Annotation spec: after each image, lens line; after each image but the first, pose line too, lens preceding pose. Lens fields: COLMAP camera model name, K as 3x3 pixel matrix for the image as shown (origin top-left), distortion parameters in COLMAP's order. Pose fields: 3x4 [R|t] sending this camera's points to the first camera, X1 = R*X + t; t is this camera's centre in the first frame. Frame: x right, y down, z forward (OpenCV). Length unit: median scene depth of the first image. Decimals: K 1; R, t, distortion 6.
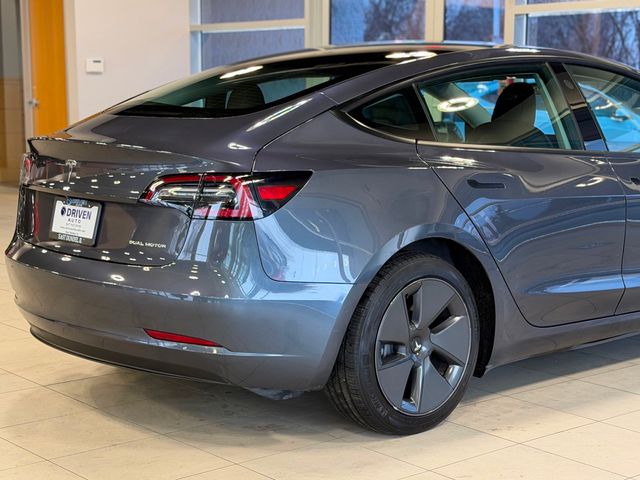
lens RADIAL K [[1164.0, 0, 323.6], [0, 1164.0, 240.4], [0, 0, 1]] dist [0.131167, 0.000000]
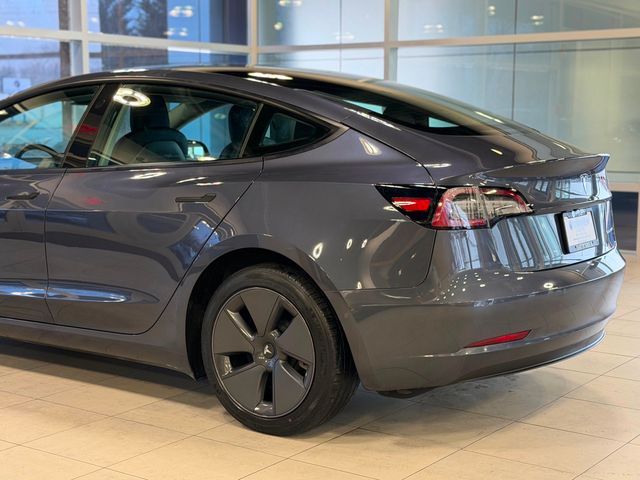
lens RADIAL K [[1055.0, 0, 318.9], [0, 1055.0, 243.0], [0, 0, 1]] dist [0.254883, 0.000000]
pose [[-0.248990, -0.129579, 0.959798, -1.078714], [0.117046, 0.979720, 0.162632, -0.196684], [-0.961407, 0.152834, -0.228774, 1.396012]]
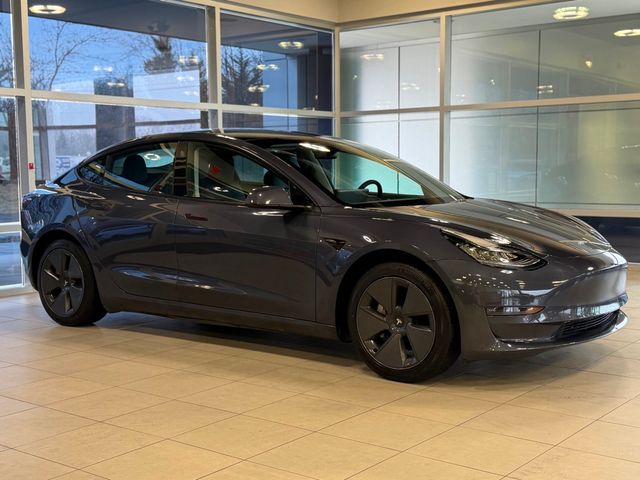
lens RADIAL K [[868.8, 0, 319.0], [0, 868.8, 238.6], [0, 0, 1]] dist [0.211022, 0.000000]
pose [[-0.211921, -0.093038, 0.972848, -1.198937], [0.126592, 0.984458, 0.121725, -0.206461], [-0.969053, 0.148951, -0.196849, 1.511913]]
